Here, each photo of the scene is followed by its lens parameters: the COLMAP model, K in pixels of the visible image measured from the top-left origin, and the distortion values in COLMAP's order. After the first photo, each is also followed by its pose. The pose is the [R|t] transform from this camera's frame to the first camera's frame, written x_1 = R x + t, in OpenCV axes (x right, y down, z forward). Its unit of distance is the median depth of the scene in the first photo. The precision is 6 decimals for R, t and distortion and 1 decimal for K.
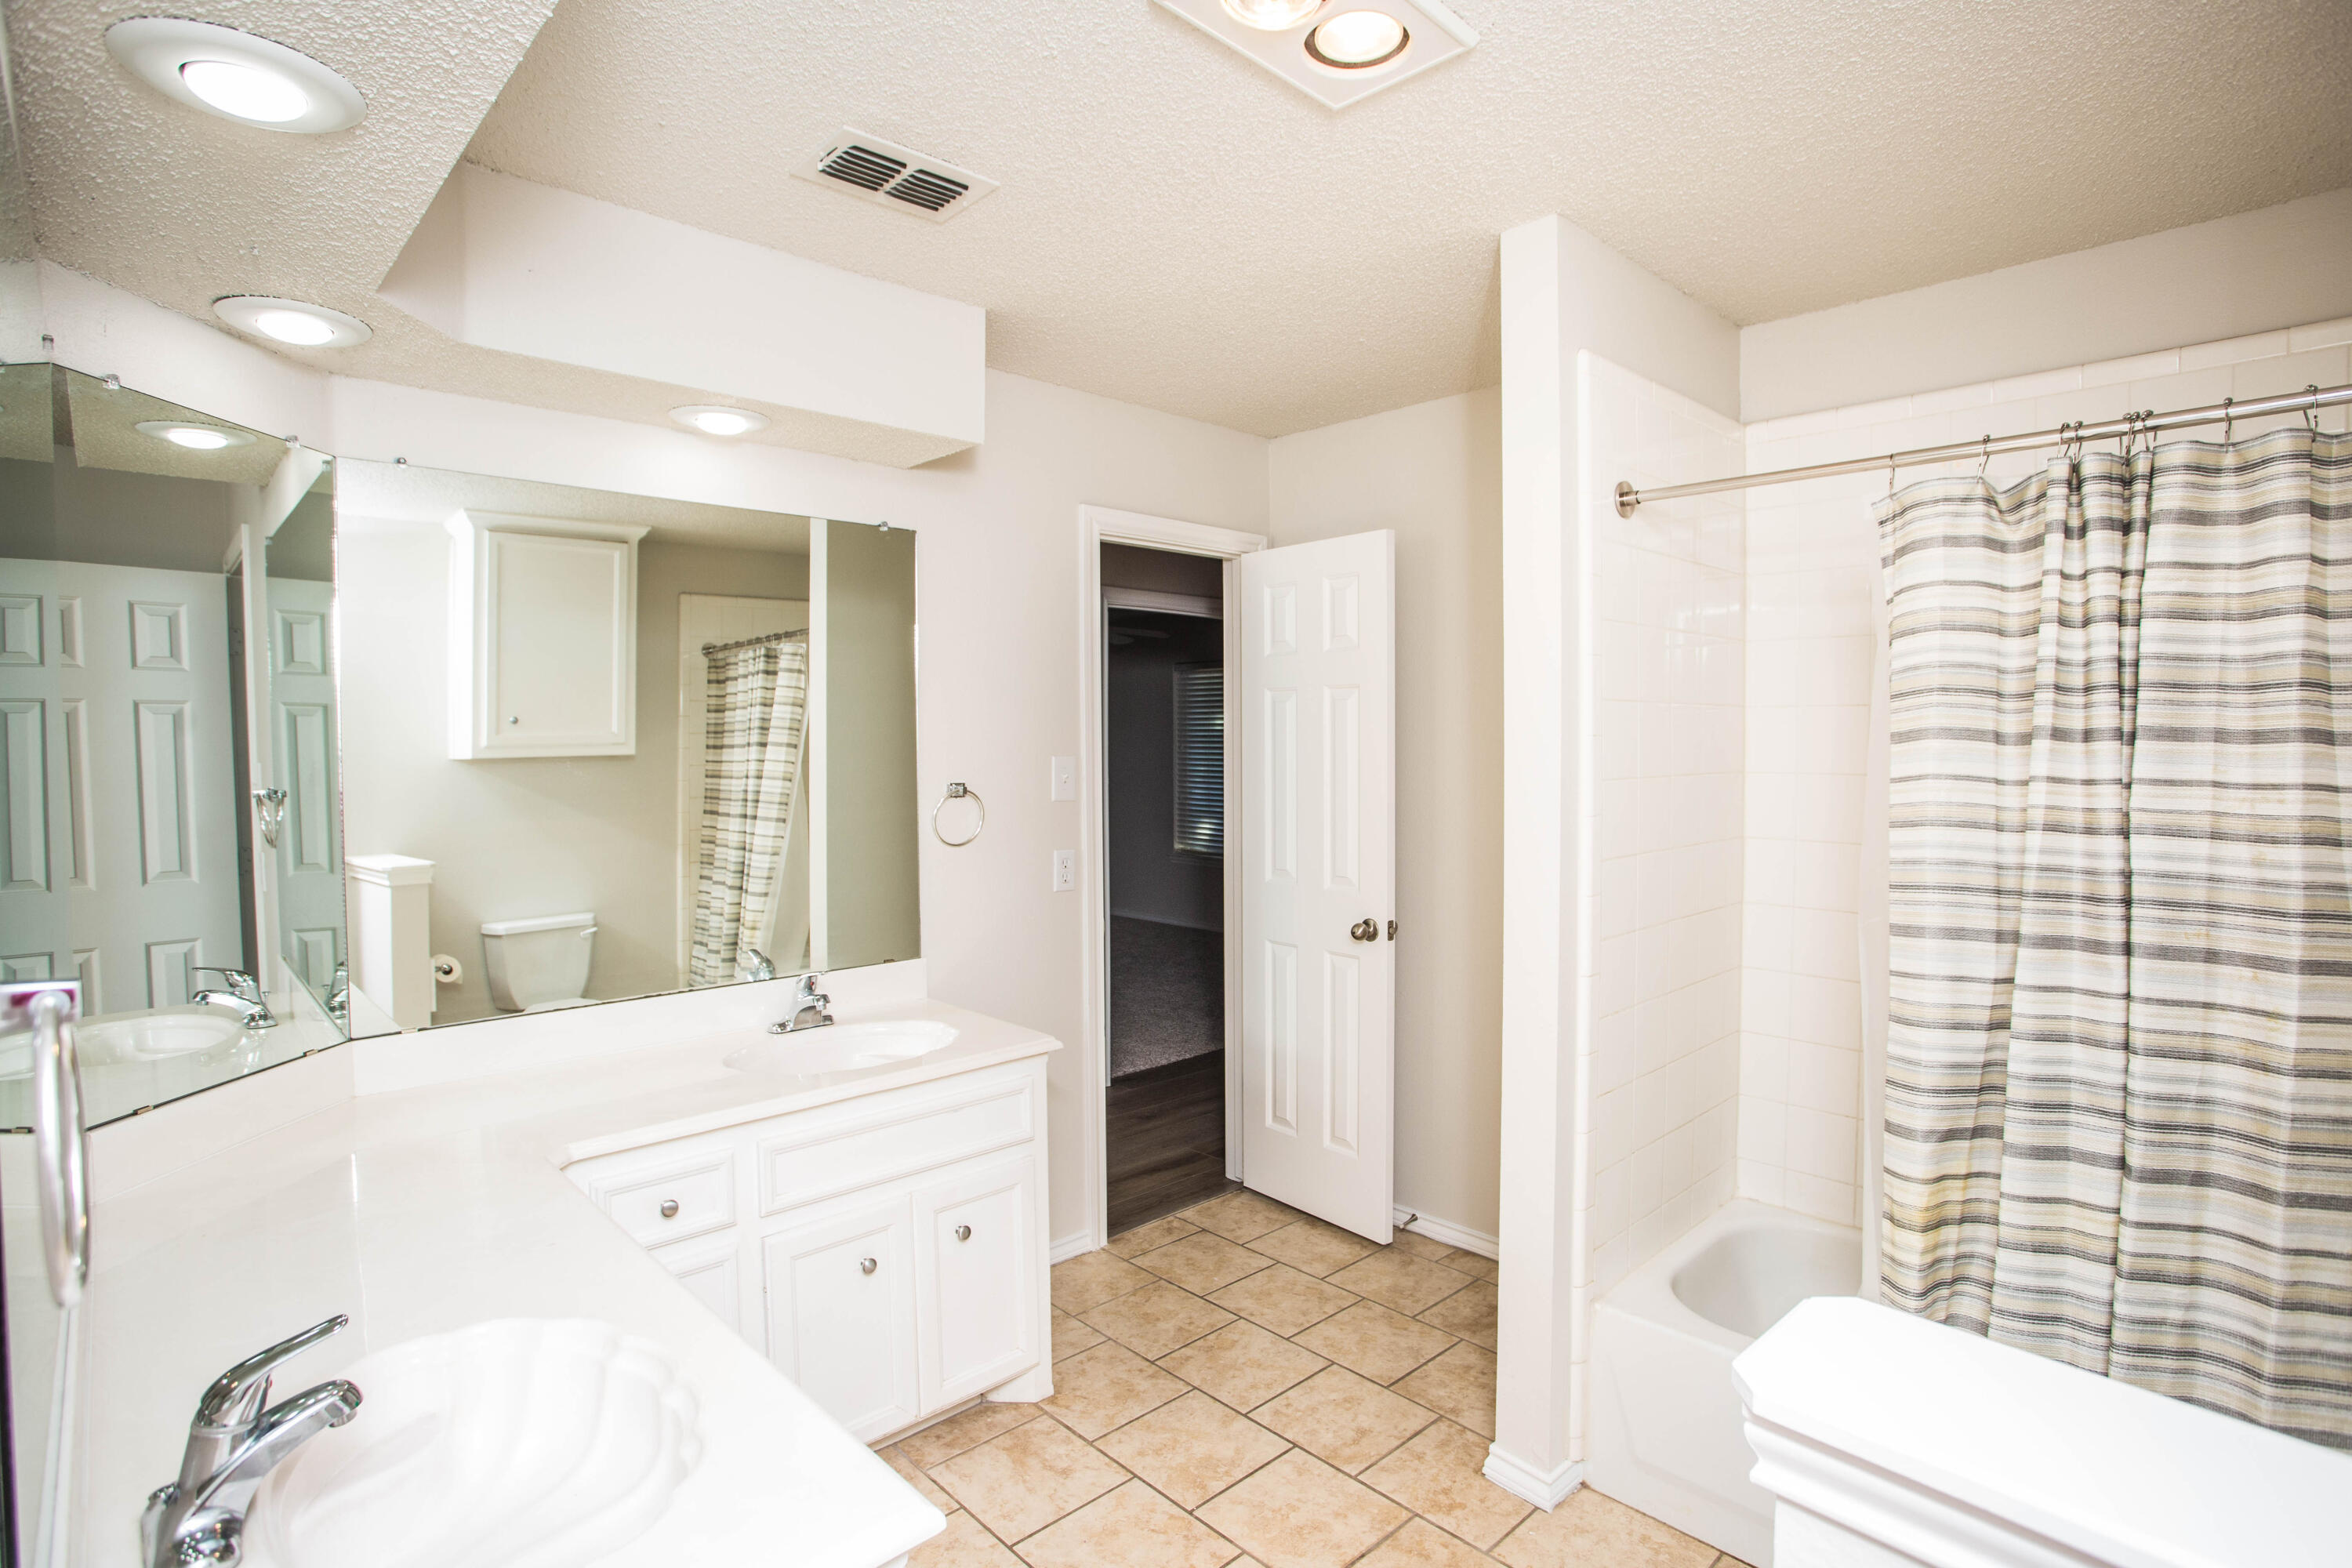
lens RADIAL K [[1138.7, 0, 1180.0], [0, 1138.7, 771.8], [0, 0, 1]] dist [-0.079139, 0.031857]
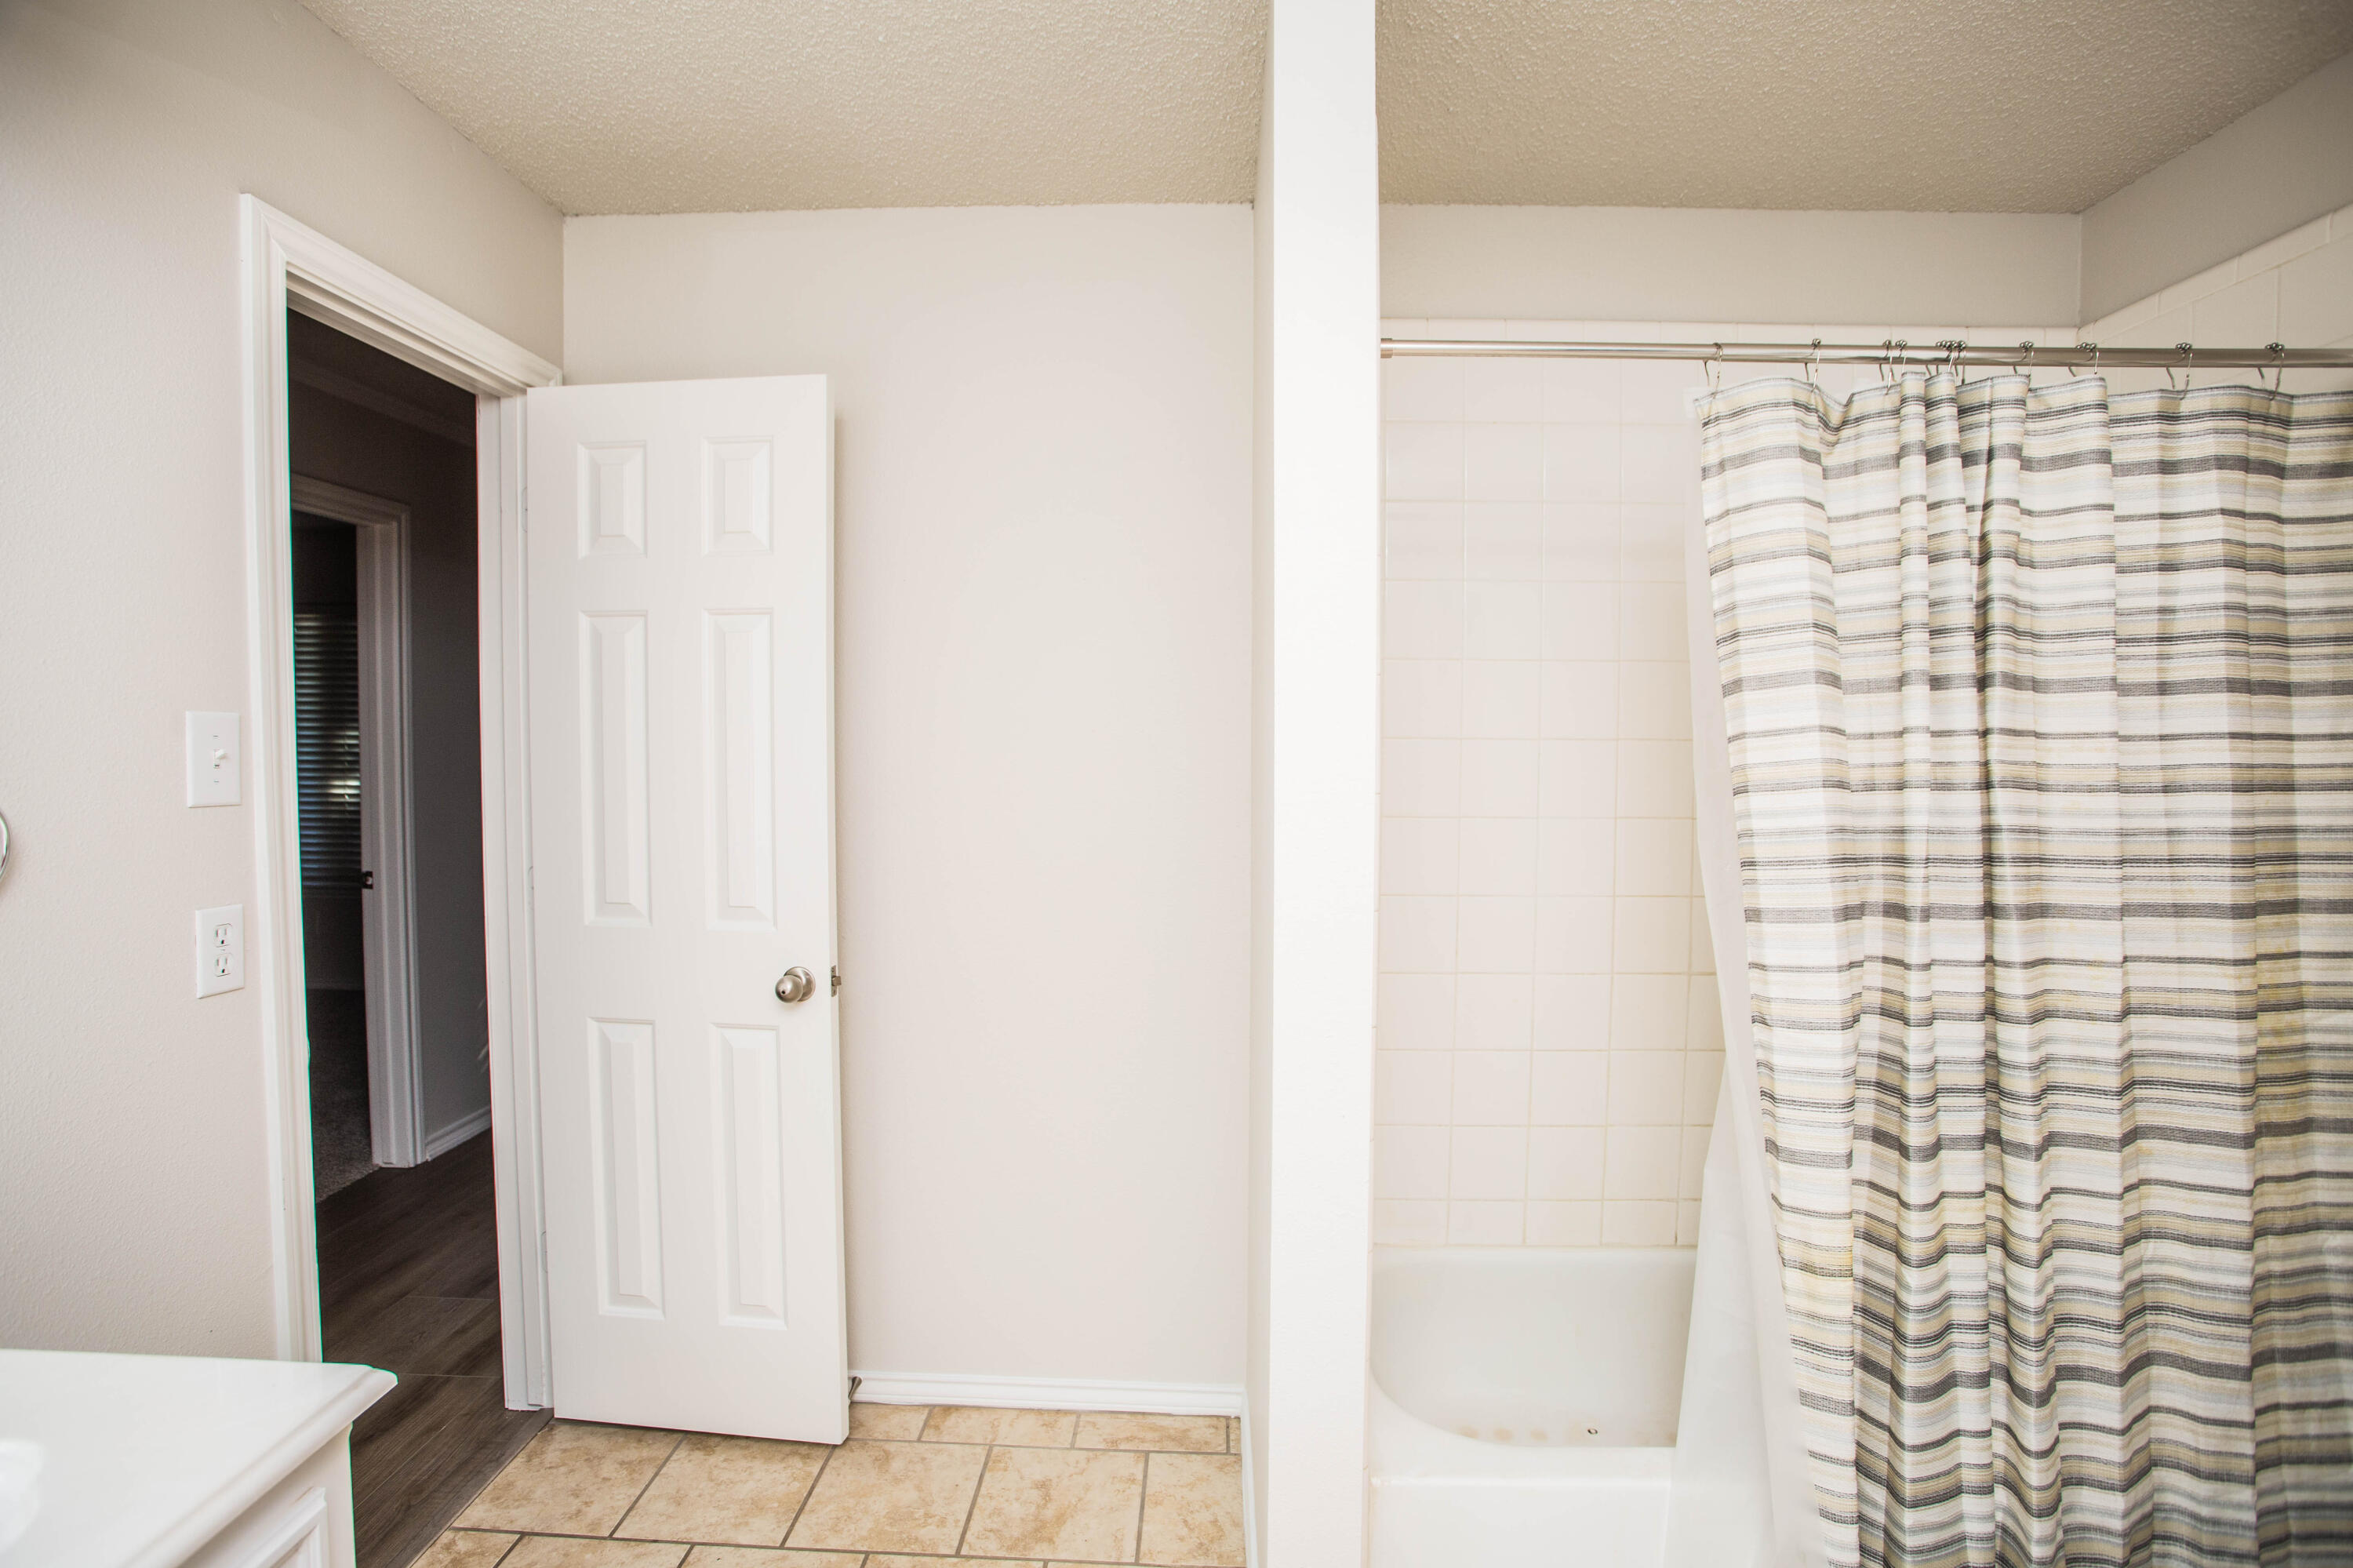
lens RADIAL K [[1149.4, 0, 1173.5], [0, 1149.4, 777.2], [0, 0, 1]] dist [-0.072814, 0.028254]
pose [[0.714278, -0.022455, 0.699502, -0.268240], [0.013153, 0.999739, 0.018662, 0.019254], [-0.699739, -0.004129, 0.714387, 0.738593]]
